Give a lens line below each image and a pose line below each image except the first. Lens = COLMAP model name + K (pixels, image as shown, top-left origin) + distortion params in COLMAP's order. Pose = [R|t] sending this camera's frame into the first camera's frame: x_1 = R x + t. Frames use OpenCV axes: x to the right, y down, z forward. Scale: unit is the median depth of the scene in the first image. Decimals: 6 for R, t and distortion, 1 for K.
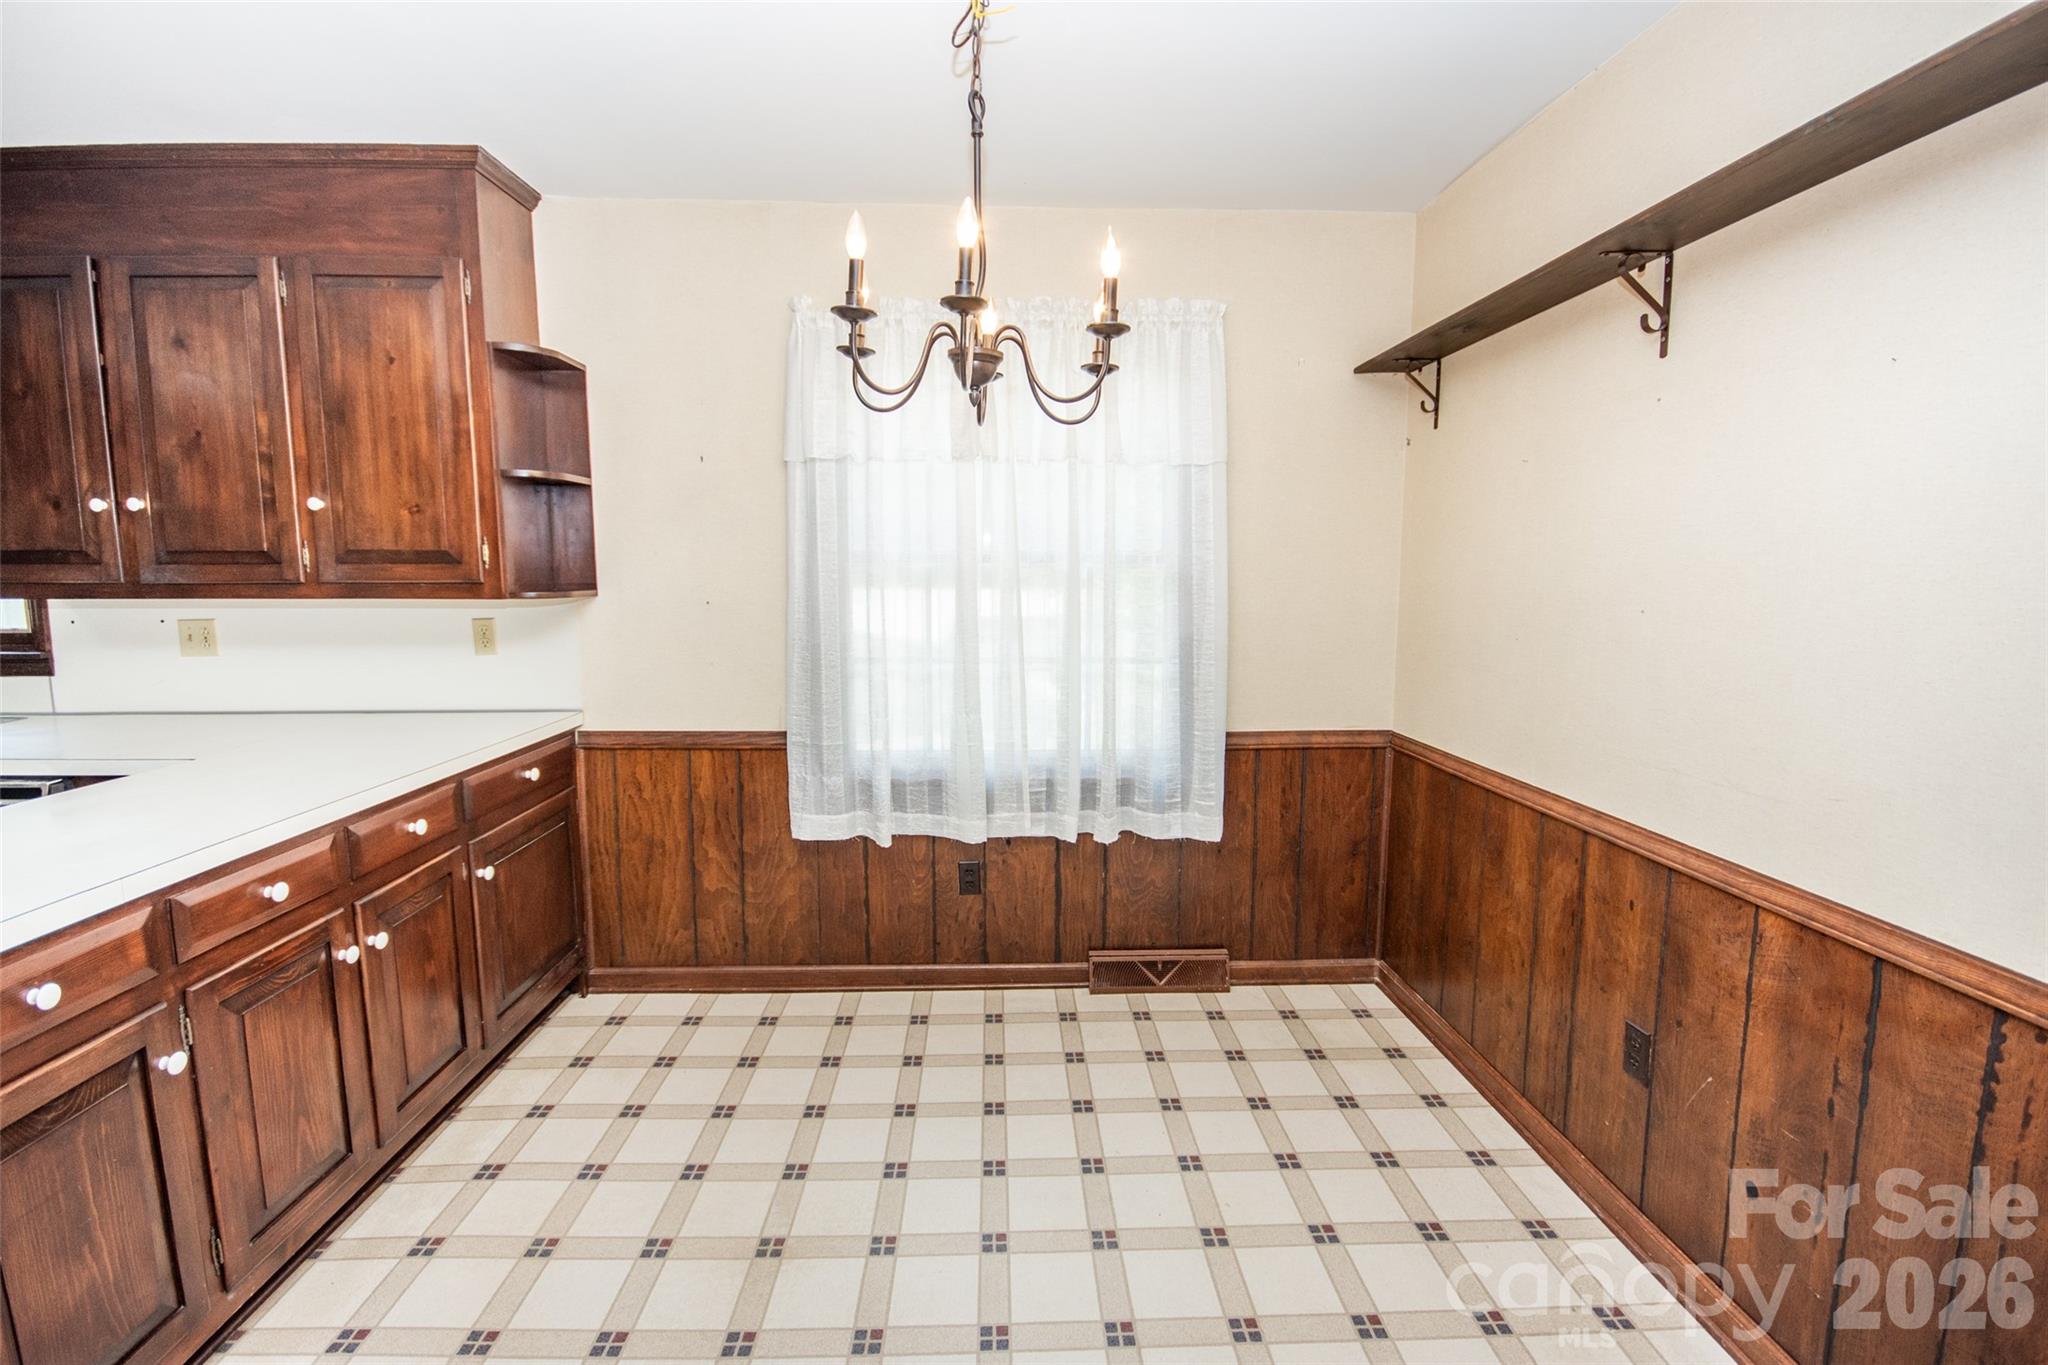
lens RADIAL K [[892.6, 0, 1009.8], [0, 892.6, 683.0], [0, 0, 1]] dist [-0.009072, -0.000366]
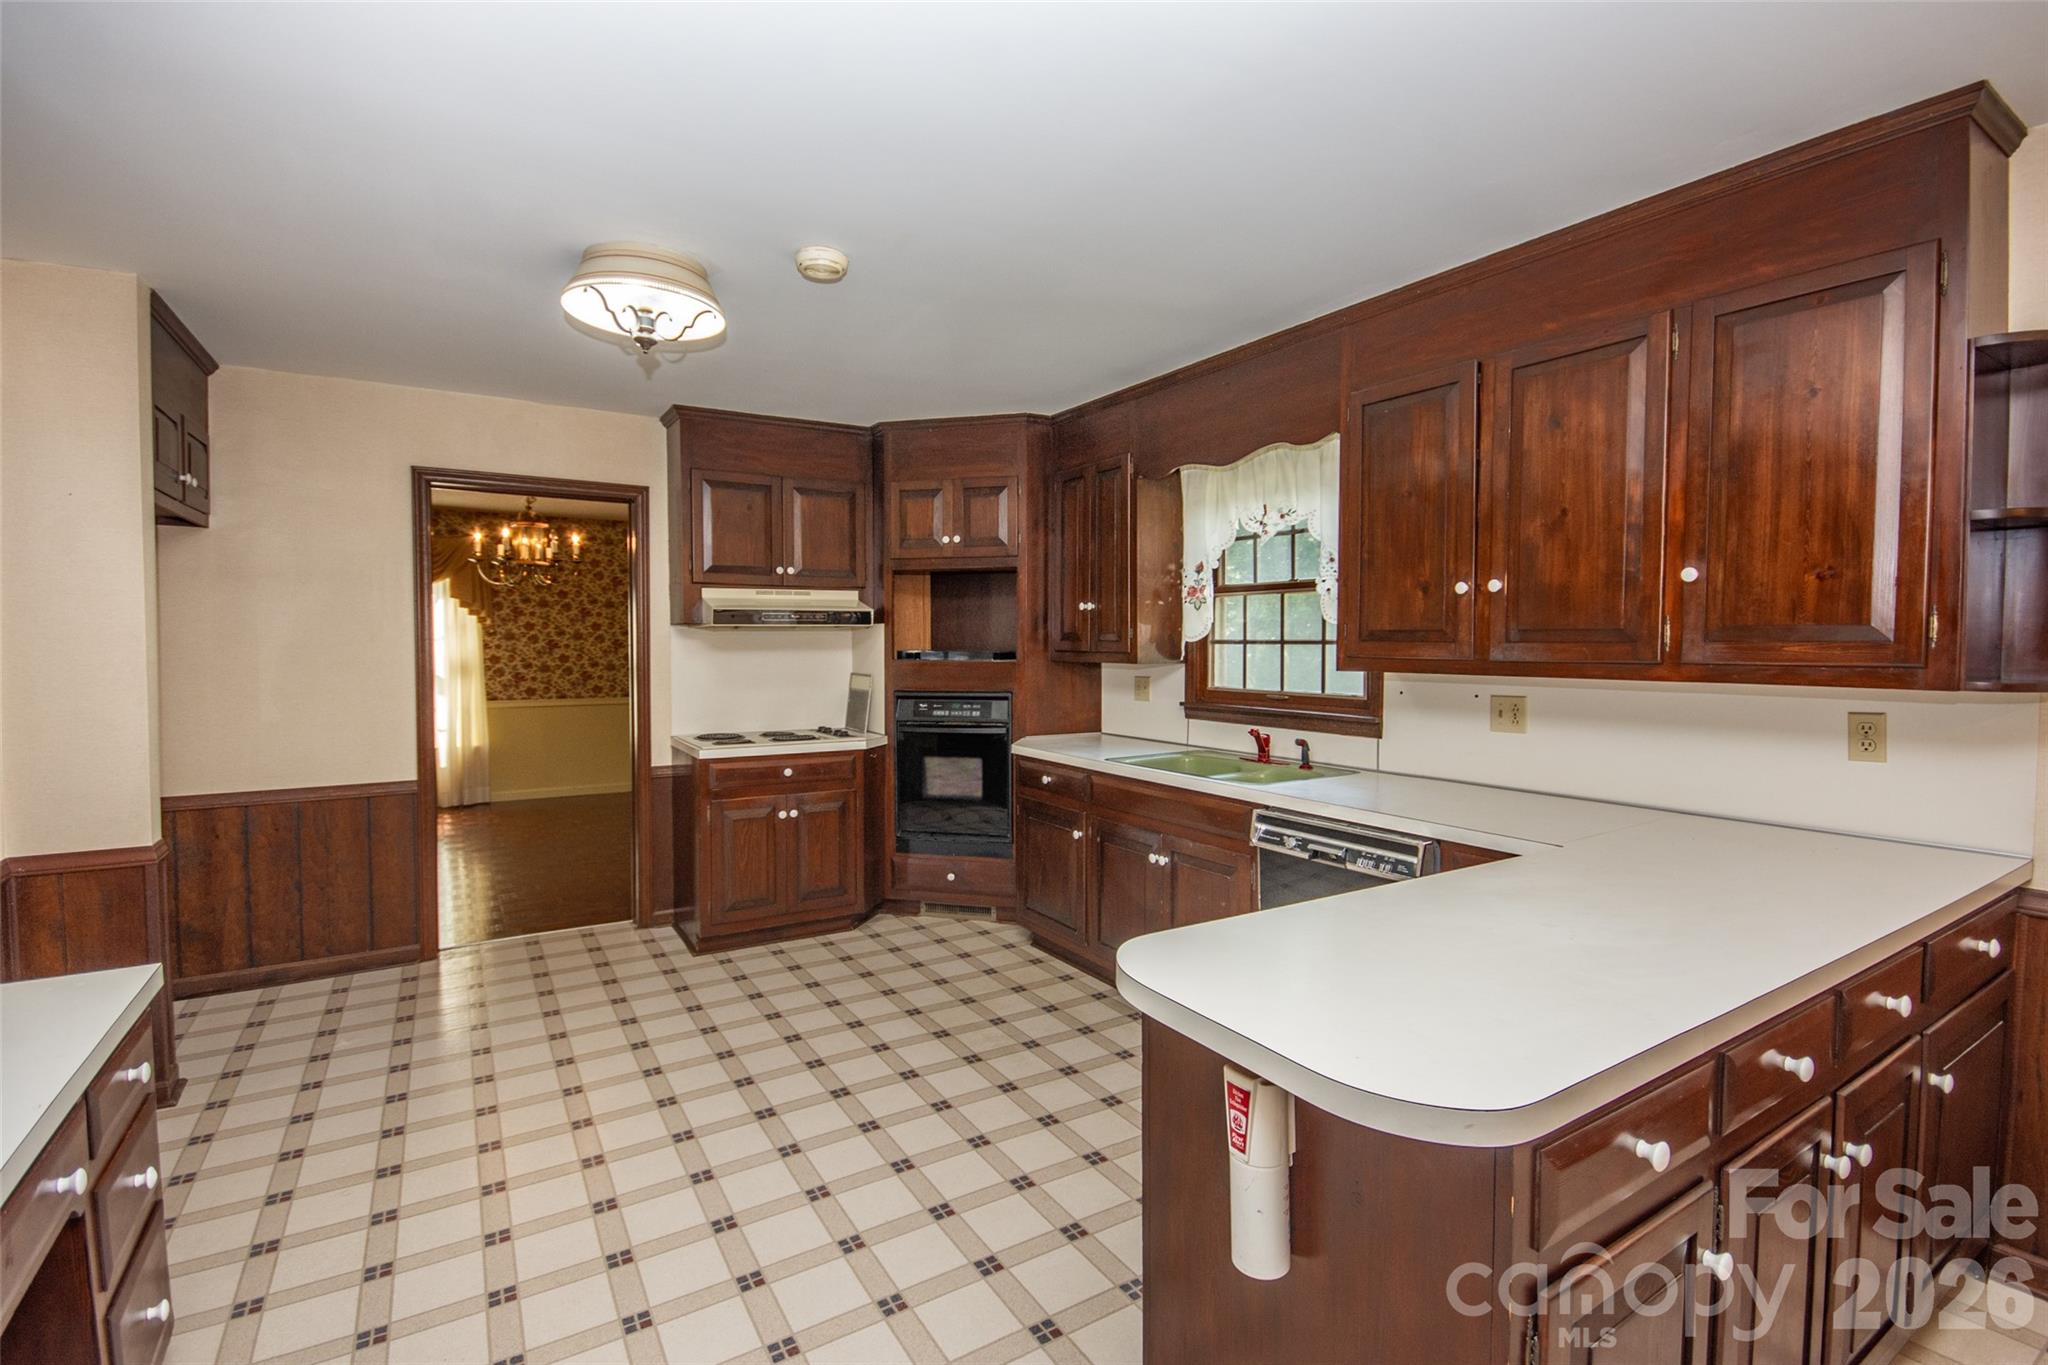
lens RADIAL K [[915.3, 0, 1019.4], [0, 915.3, 684.9], [0, 0, 1]] dist [-0.014500, -0.000333]
pose [[0.506278, 0.037468, -0.861556, -0.340508], [-0.105706, 0.994218, -0.018878, -0.006244], [0.855867, 0.100629, 0.507311, -0.011146]]
